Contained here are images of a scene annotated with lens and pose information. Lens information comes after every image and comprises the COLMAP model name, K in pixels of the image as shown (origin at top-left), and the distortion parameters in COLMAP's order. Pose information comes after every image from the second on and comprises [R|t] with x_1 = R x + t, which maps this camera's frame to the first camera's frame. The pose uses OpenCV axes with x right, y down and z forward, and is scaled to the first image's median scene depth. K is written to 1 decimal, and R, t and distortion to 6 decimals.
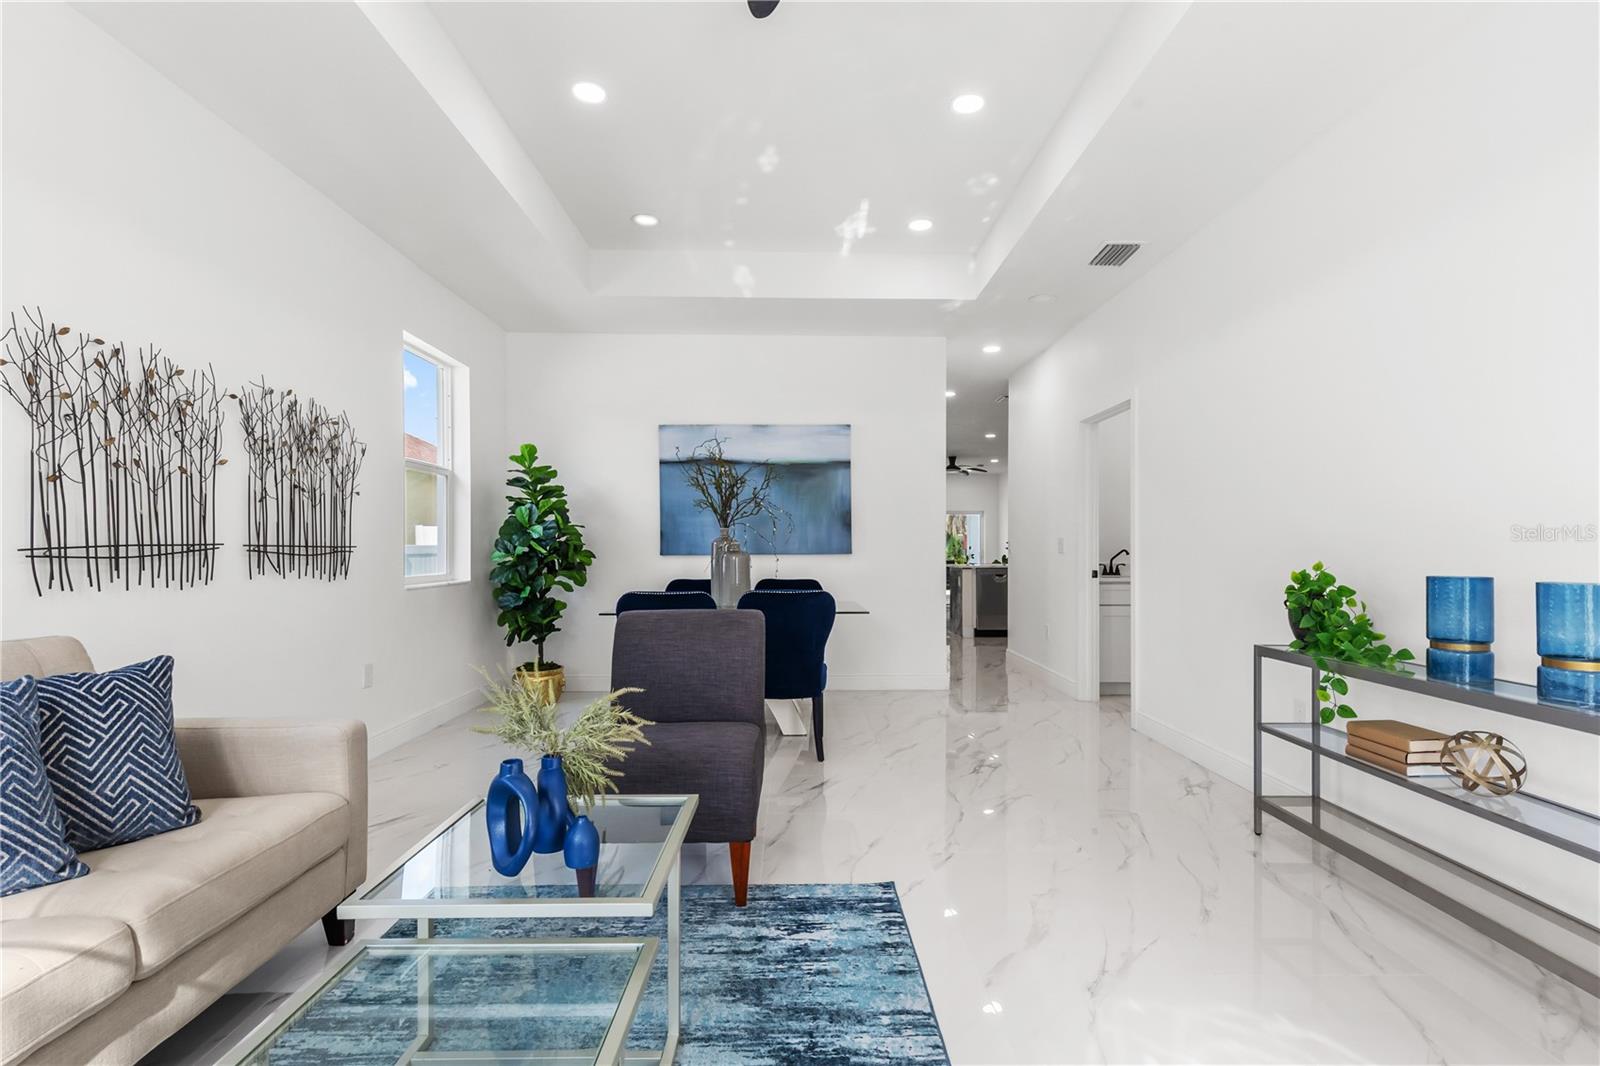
lens RADIAL K [[760.8, 0, 834.3], [0, 760.8, 544.3], [0, 0, 1]] dist [0.009339, -0.000075]
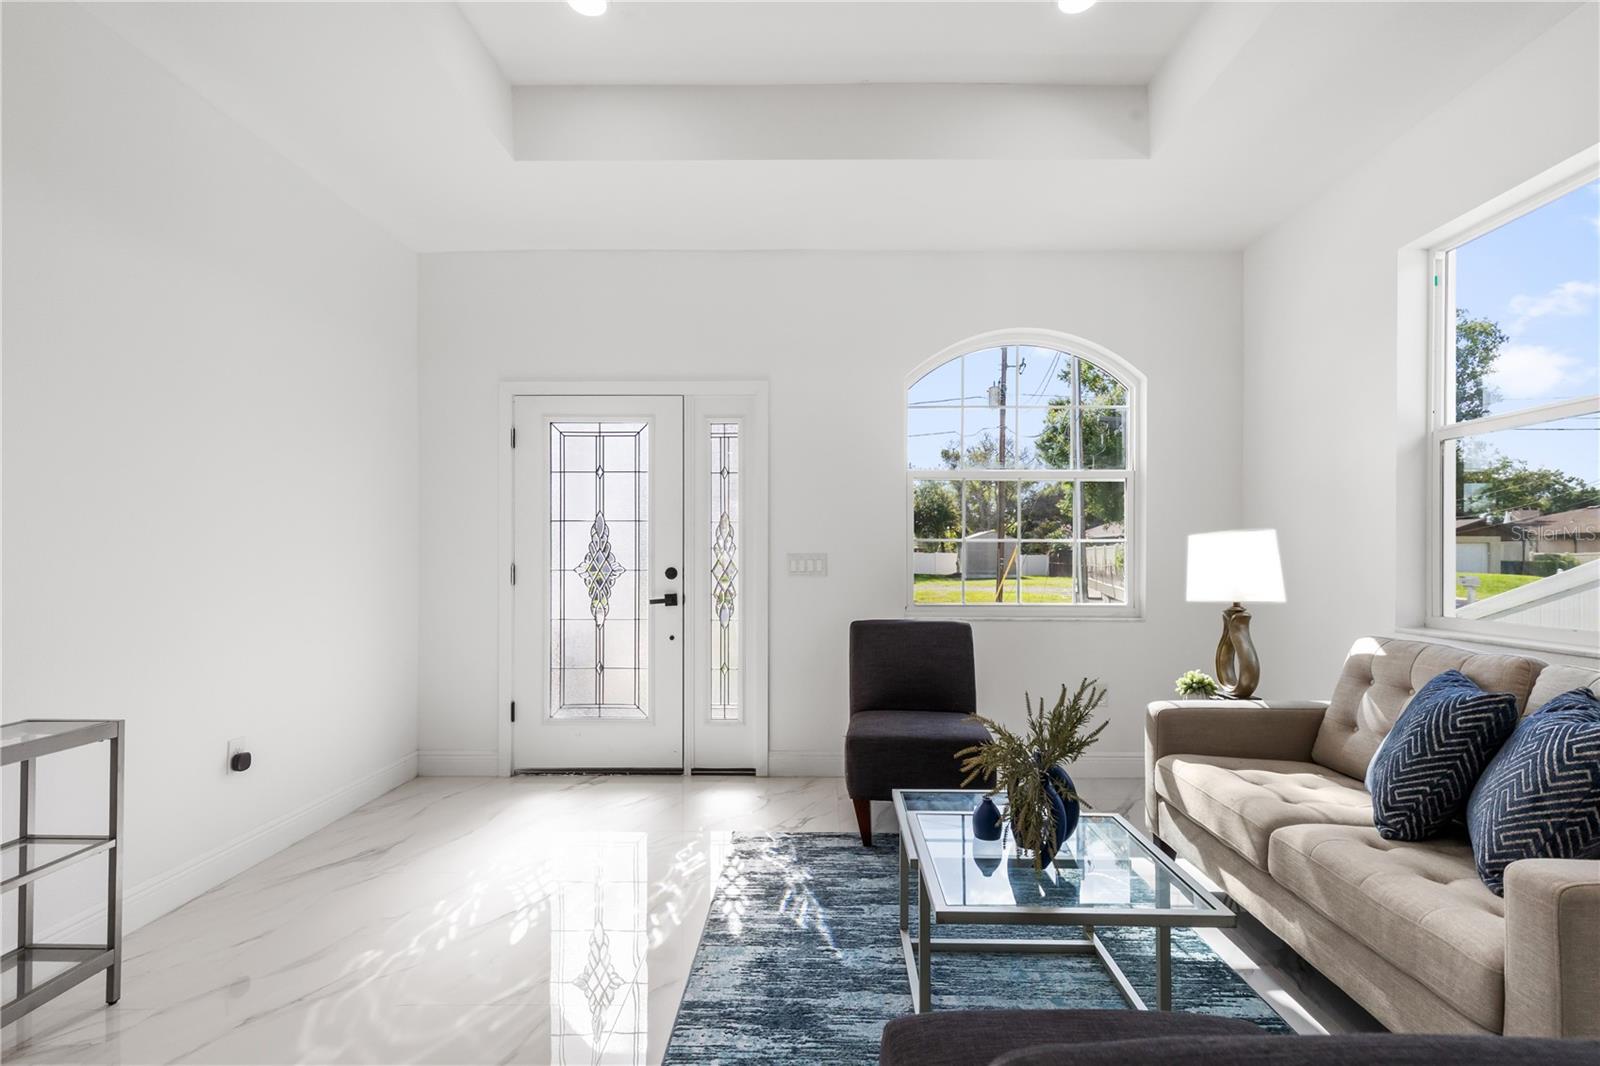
lens RADIAL K [[717.0, 0, 814.9], [0, 717.0, 551.9], [0, 0, 1]] dist [0.008641, -0.000575]
pose [[-0.997545, -0.001947, 0.070005, -0.073461], [-0.002696, 0.999940, -0.010595, -0.010026], [-0.069981, -0.010758, -0.997490, 1.150099]]
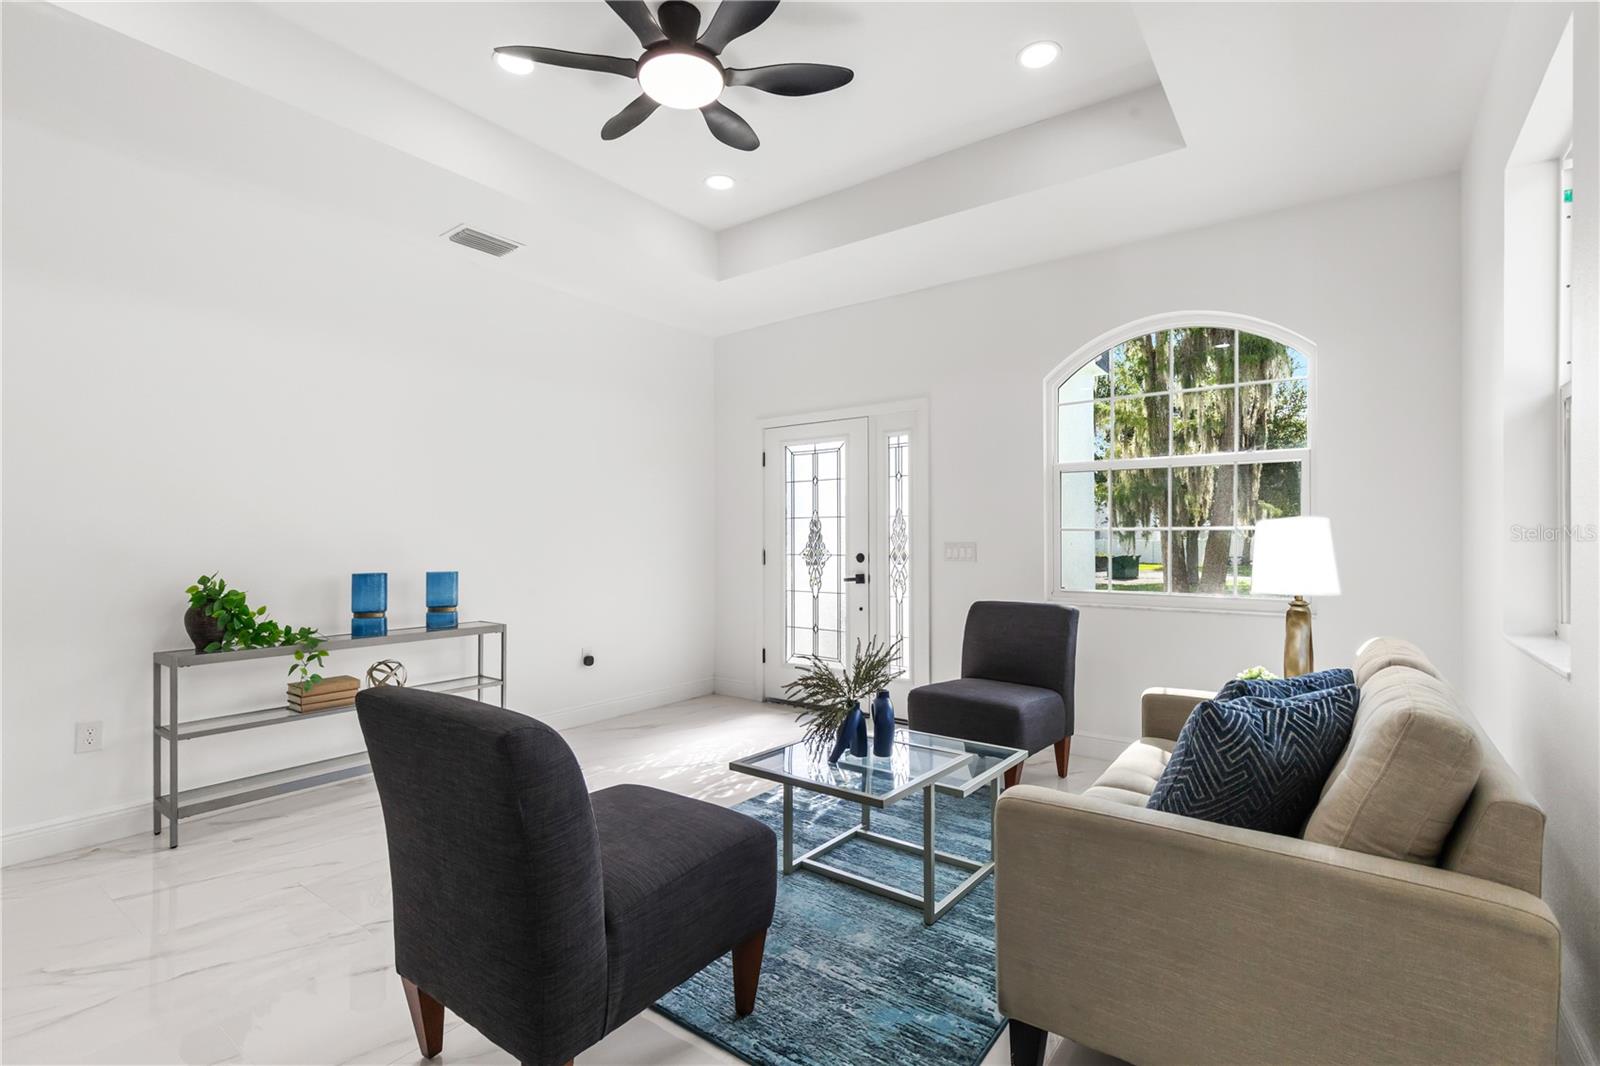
lens RADIAL K [[713.7, 0, 807.7], [0, 713.7, 536.4], [0, 0, 1]] dist [0.002663, -0.000143]
pose [[-0.773874, 0.003206, 0.633332, -0.676830], [-0.004525, 0.999934, -0.010591, -0.015747], [-0.633324, -0.011061, -0.773808, 1.216895]]
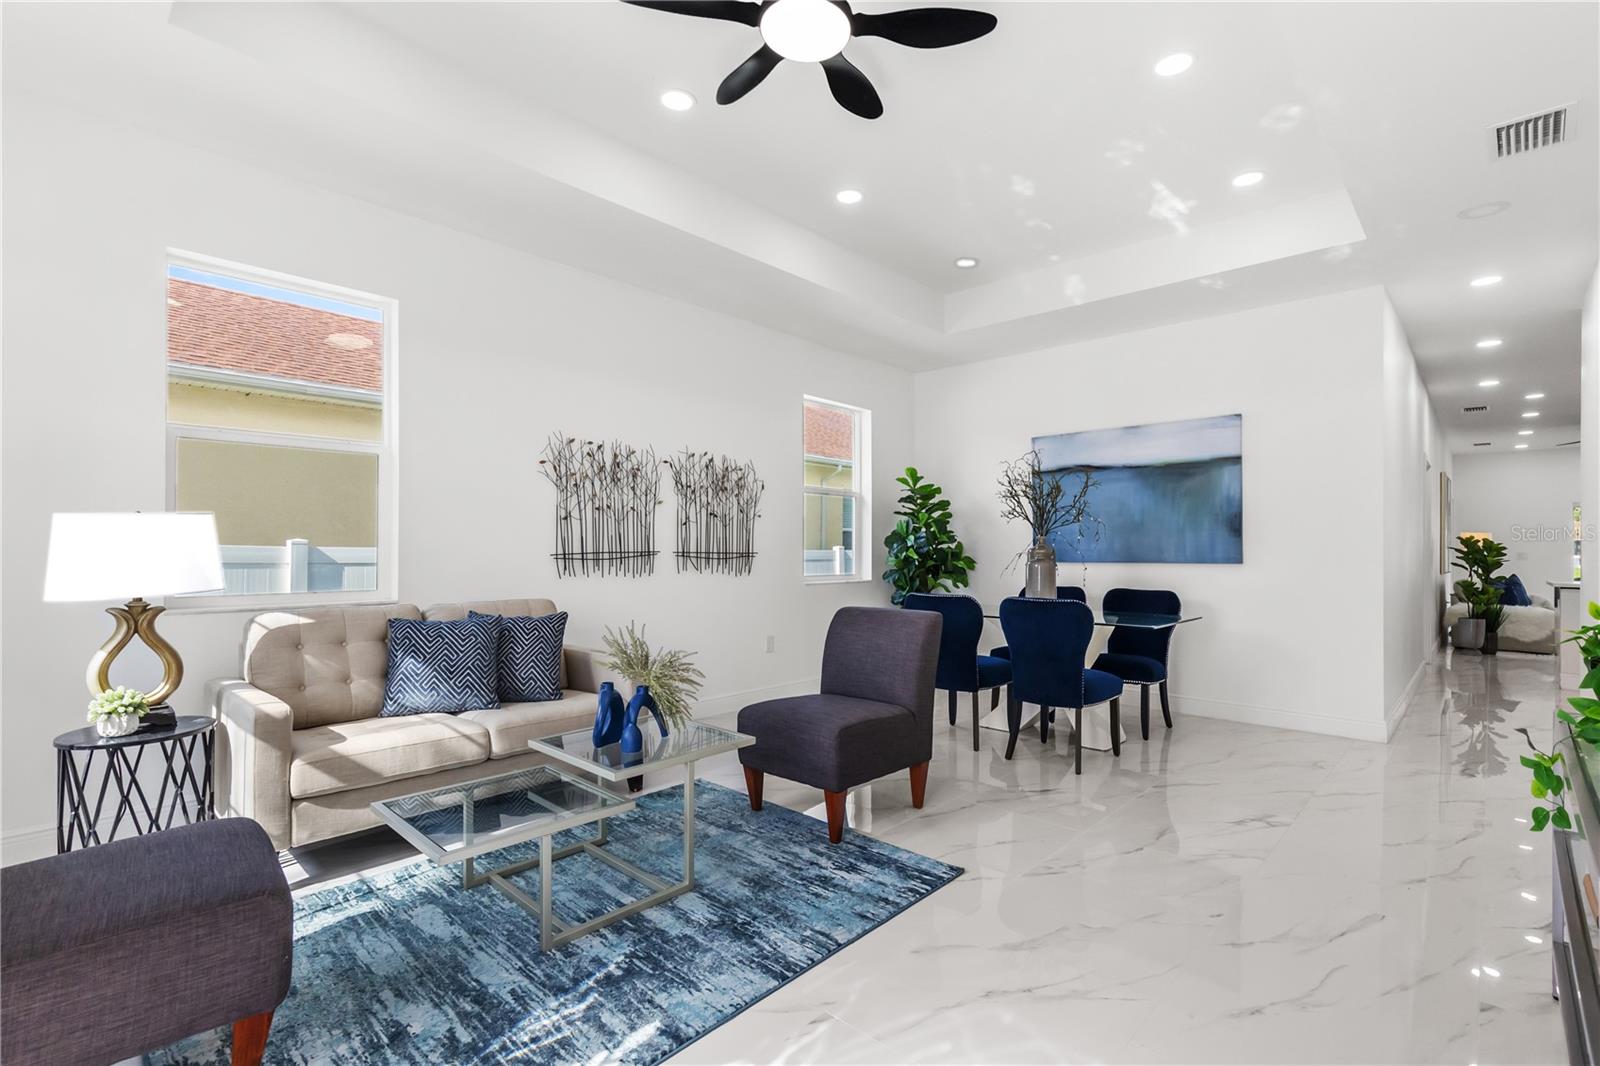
lens RADIAL K [[764.0, 0, 793.5], [0, 764.0, 543.7], [0, 0, 1]] dist [0.002567, -0.000053]
pose [[0.691833, -0.002864, -0.722052, 0.582387], [-0.001202, 0.999986, -0.005118, -0.009385], [0.722056, 0.004408, 0.691820, 0.062991]]
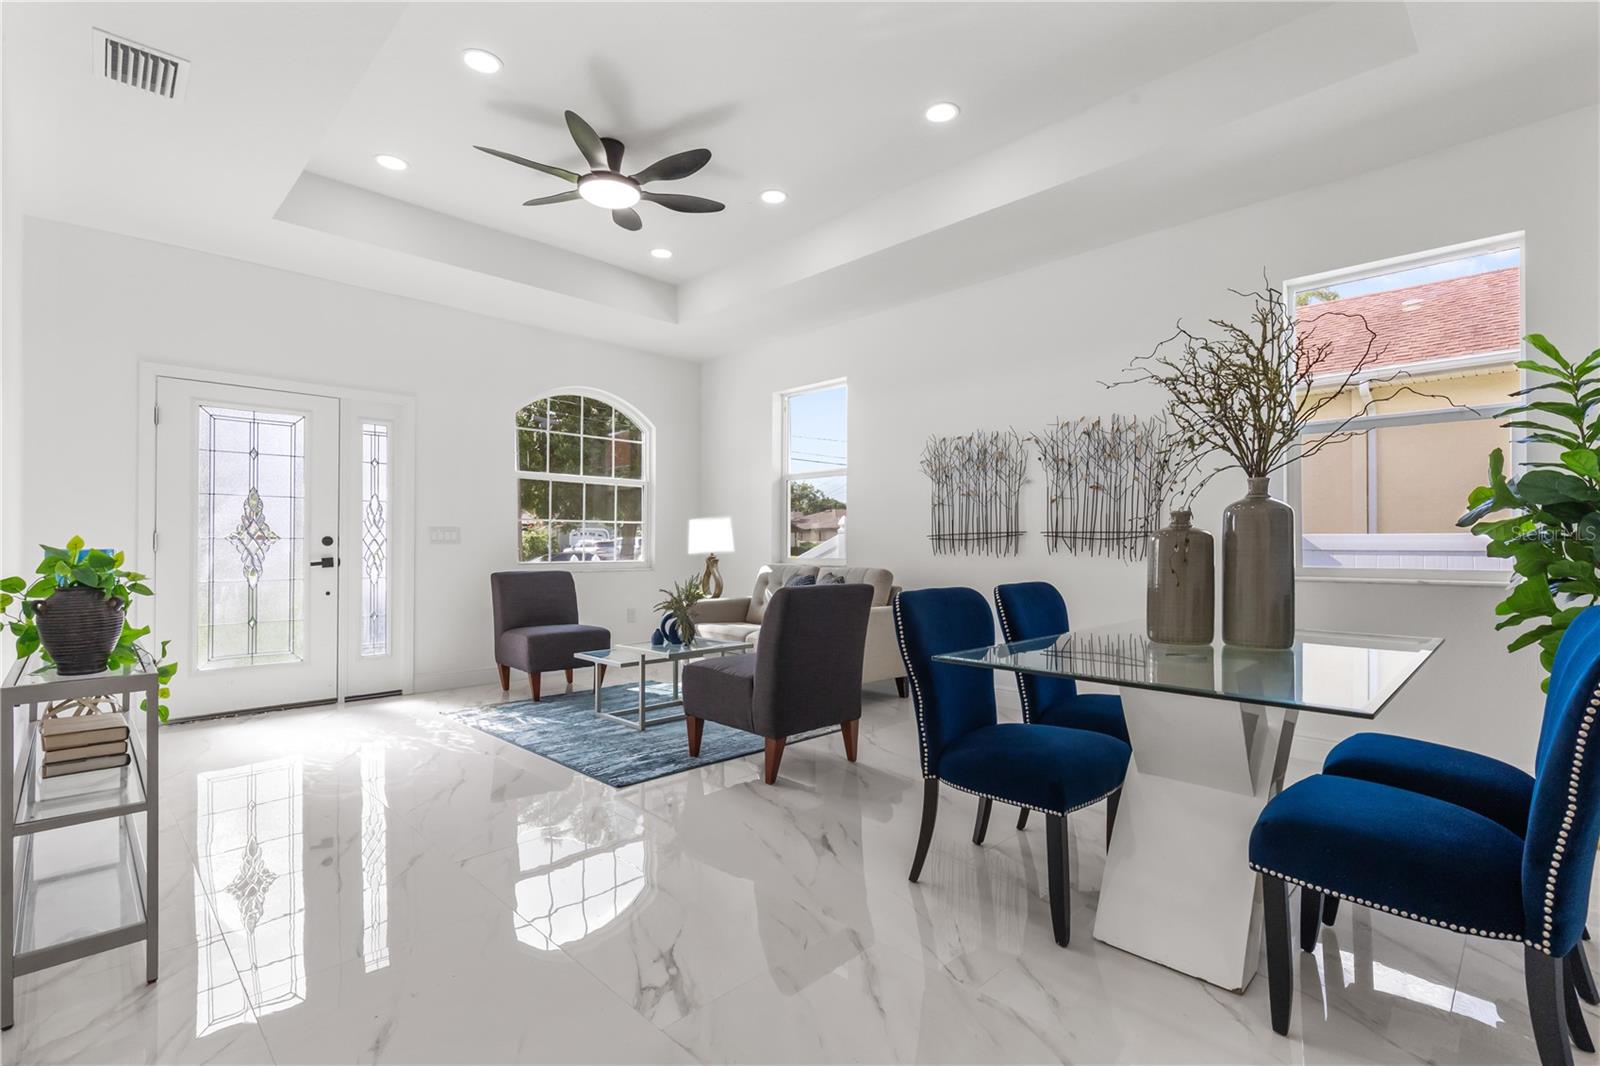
lens RADIAL K [[725.9, 0, 803.0], [0, 725.9, 540.6], [0, 0, 1]] dist [0.000803, -0.000301]
pose [[-0.753313, -0.006375, -0.657632, 0.554267], [0.000645, 0.999945, -0.010432, 0.032874], [0.657662, -0.008283, -0.753267, 1.805527]]
